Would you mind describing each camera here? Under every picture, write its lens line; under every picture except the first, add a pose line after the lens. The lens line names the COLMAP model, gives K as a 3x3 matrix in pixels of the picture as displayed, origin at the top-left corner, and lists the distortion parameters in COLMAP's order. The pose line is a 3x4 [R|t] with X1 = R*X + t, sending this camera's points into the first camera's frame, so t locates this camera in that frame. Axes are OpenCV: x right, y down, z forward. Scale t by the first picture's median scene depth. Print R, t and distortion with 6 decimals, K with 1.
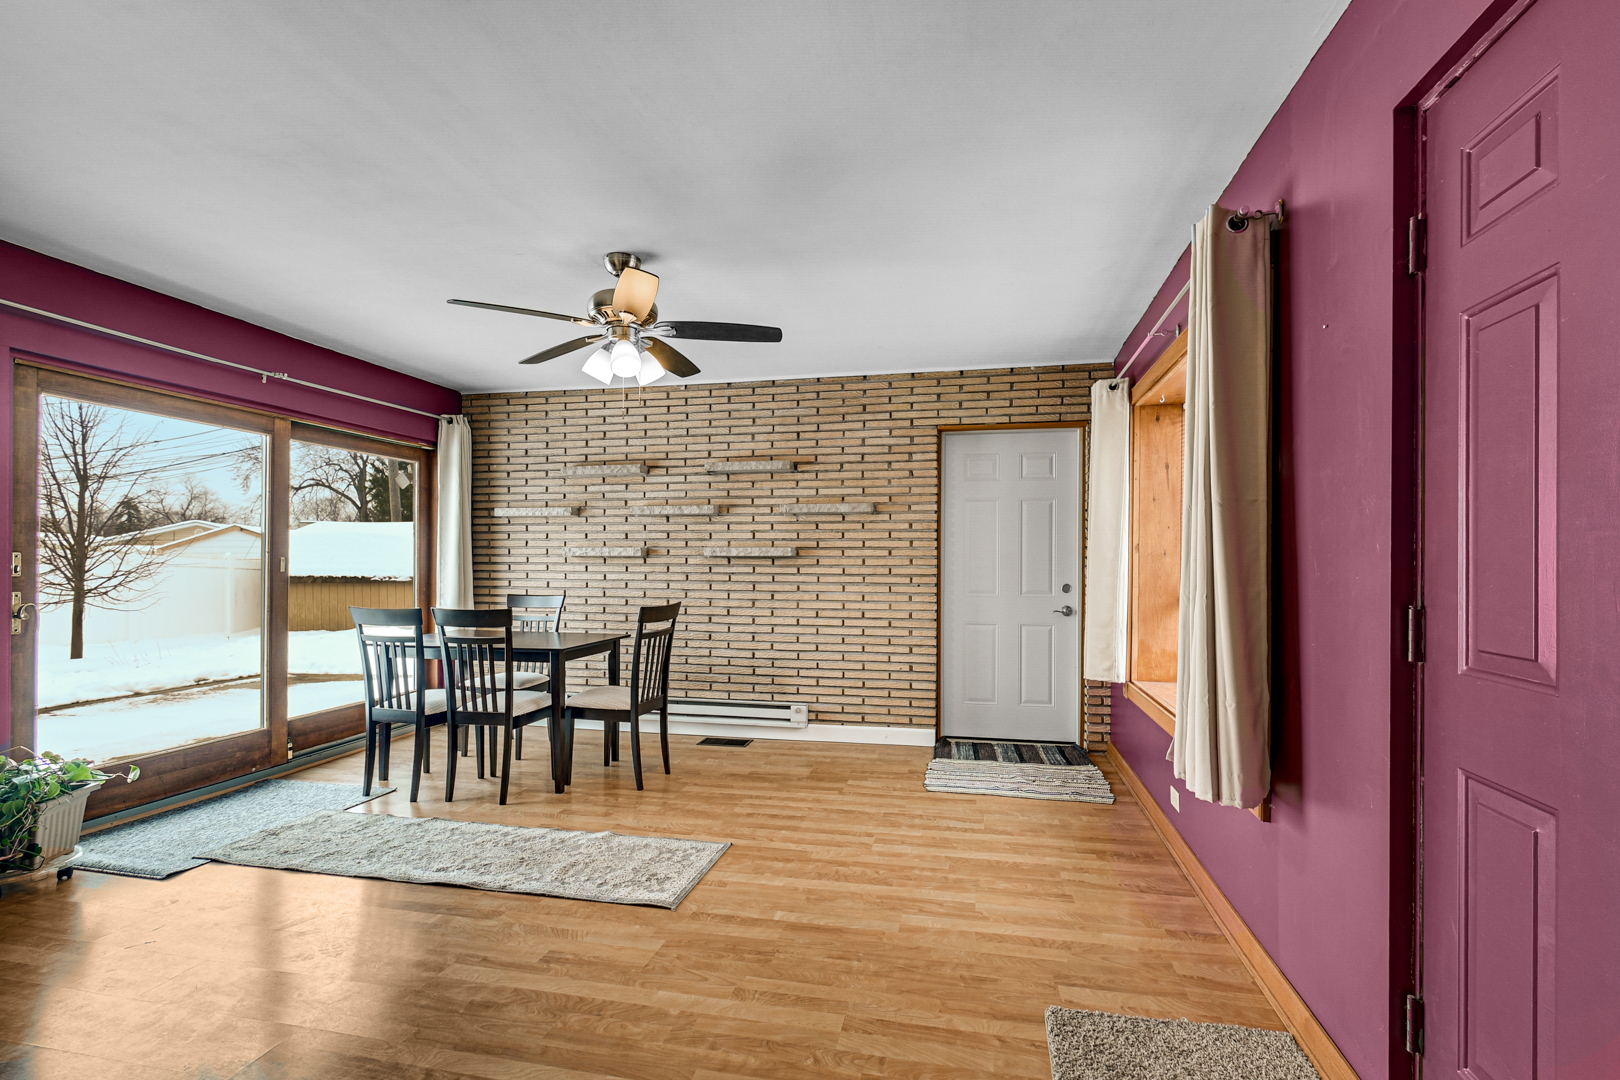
lens RADIAL K [[721.7, 0, 842.8], [0, 721.7, 556.5], [0, 0, 1]] dist [0.001910, -0.000442]
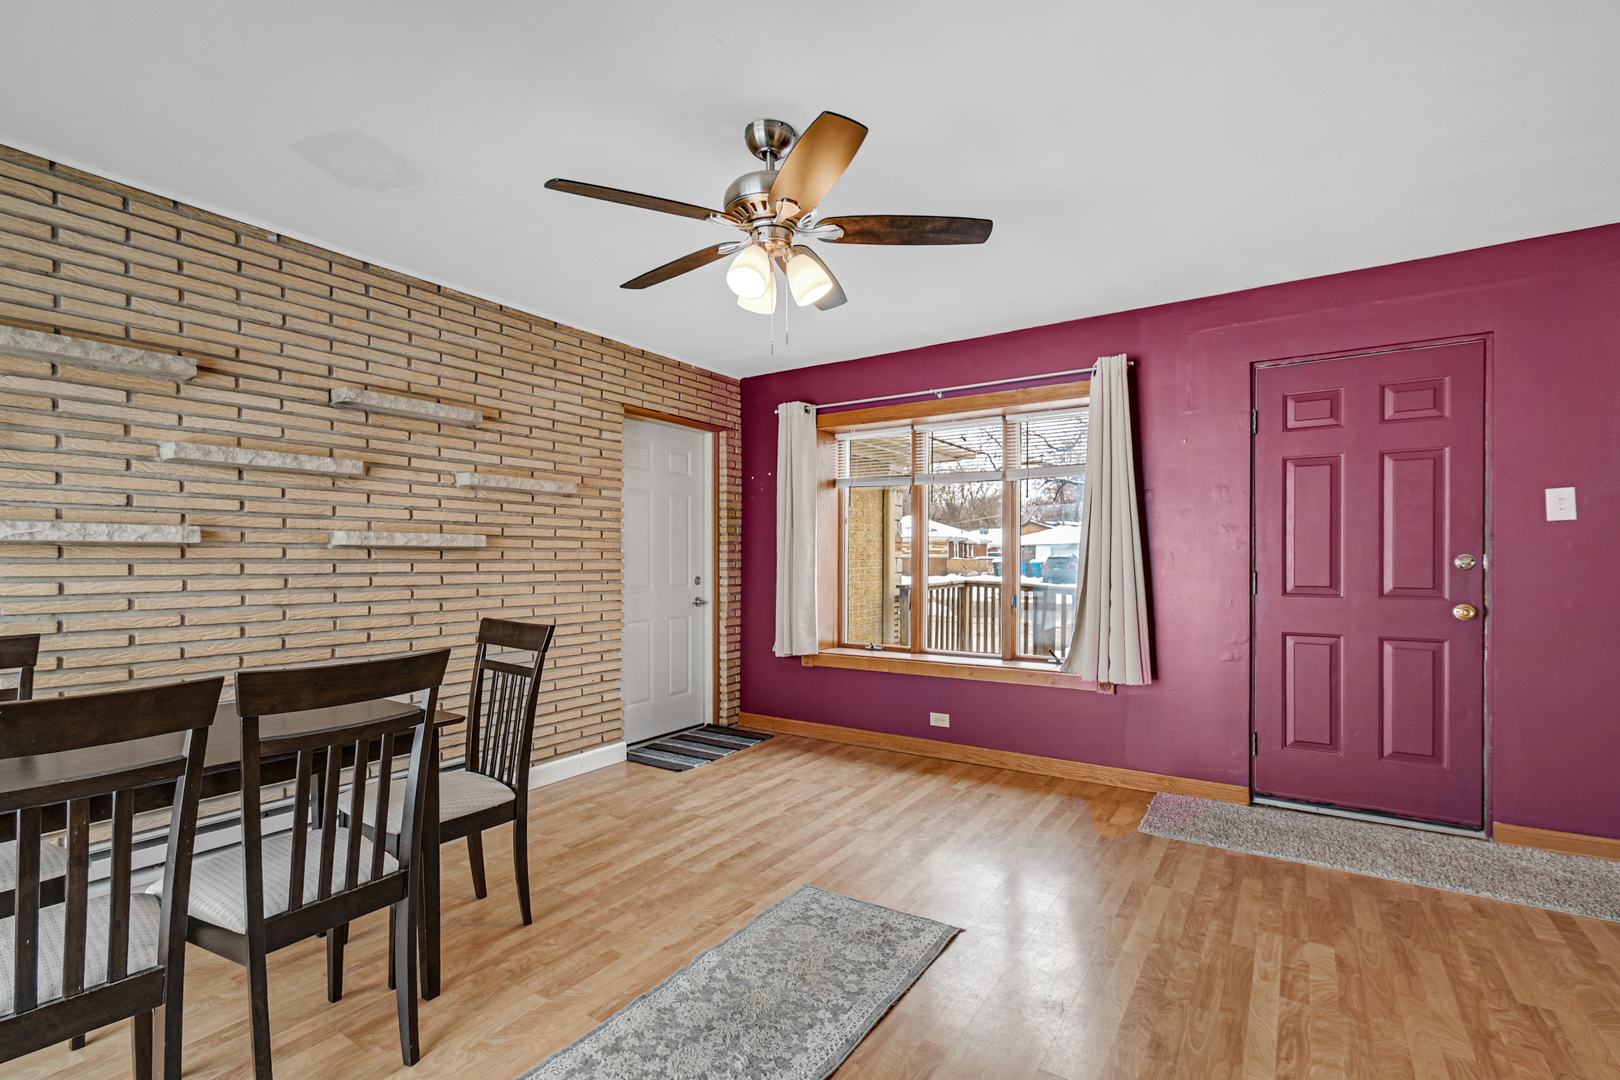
lens RADIAL K [[721.7, 0, 820.4], [0, 721.7, 558.1], [0, 0, 1]] dist [0.001910, -0.000442]
pose [[0.378925, -0.002329, 0.925425, -0.619694], [-0.005424, 0.999974, 0.004738, 0.005287], [-0.925412, -0.006815, 0.378902, 0.438594]]
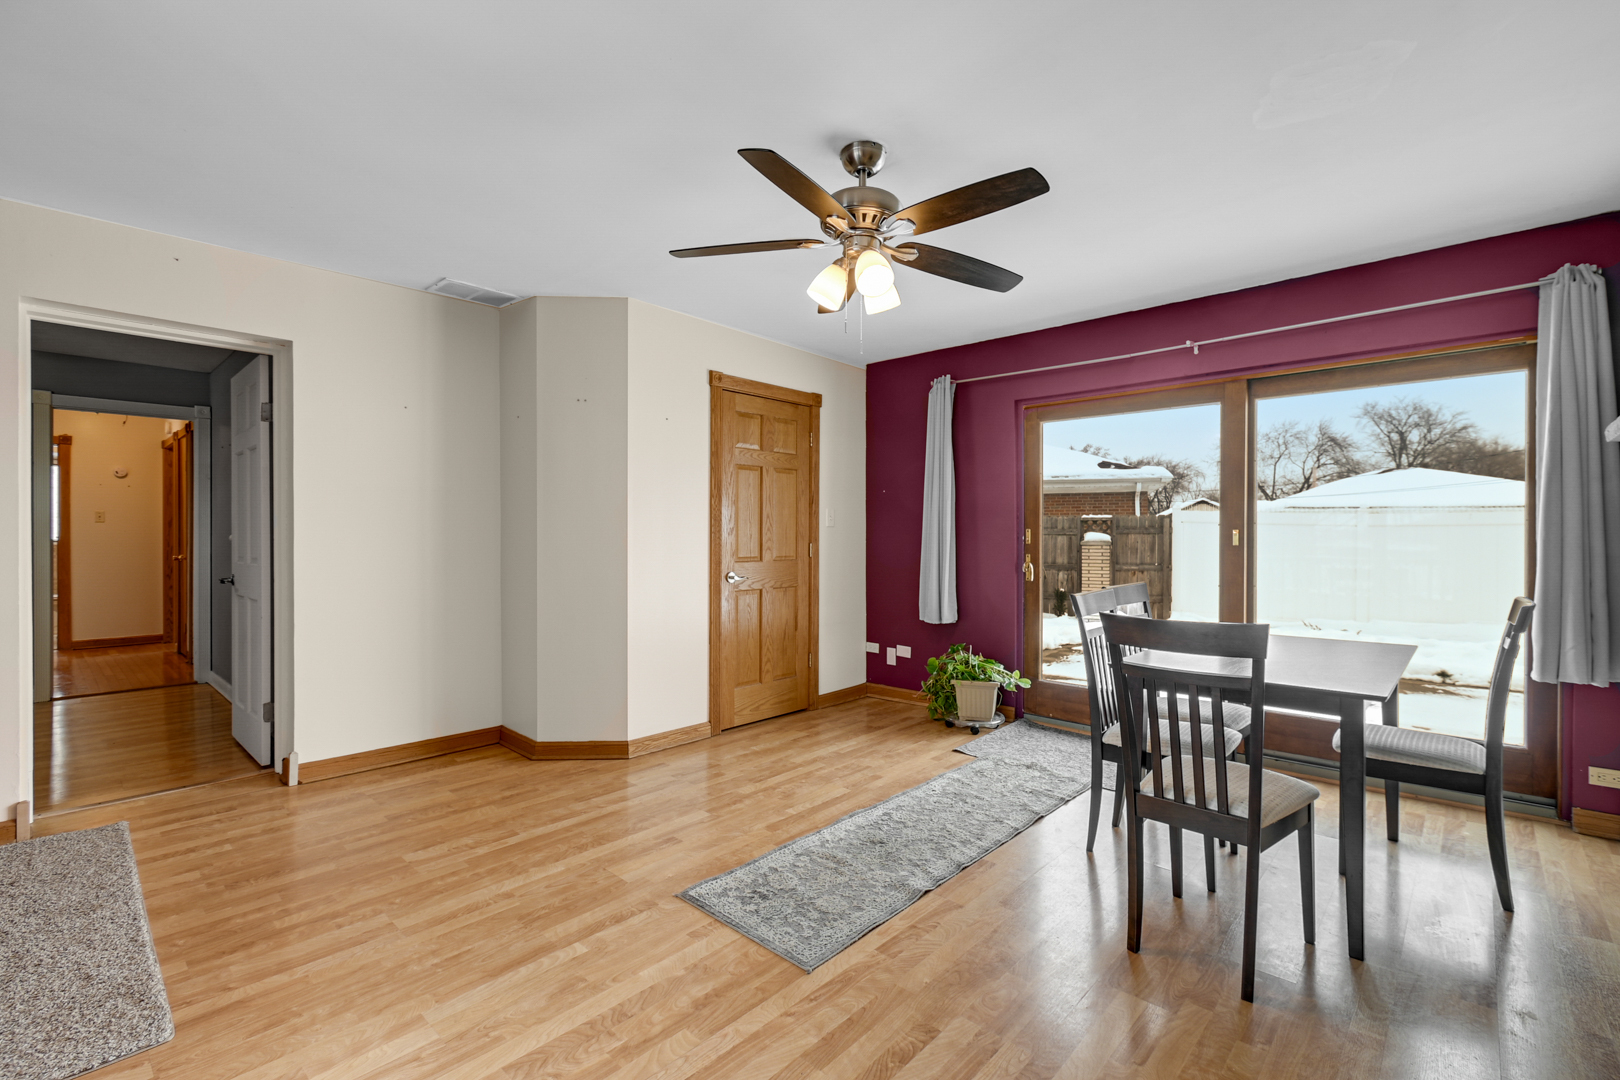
lens RADIAL K [[721.7, 0, 815.9], [0, 721.7, 532.3], [0, 0, 1]] dist [0.001910, -0.000442]
pose [[-0.538024, -0.004187, -0.842919, 0.252545], [0.005713, 0.999947, -0.008613, 0.009916], [0.842910, -0.009450, -0.537972, 0.894907]]
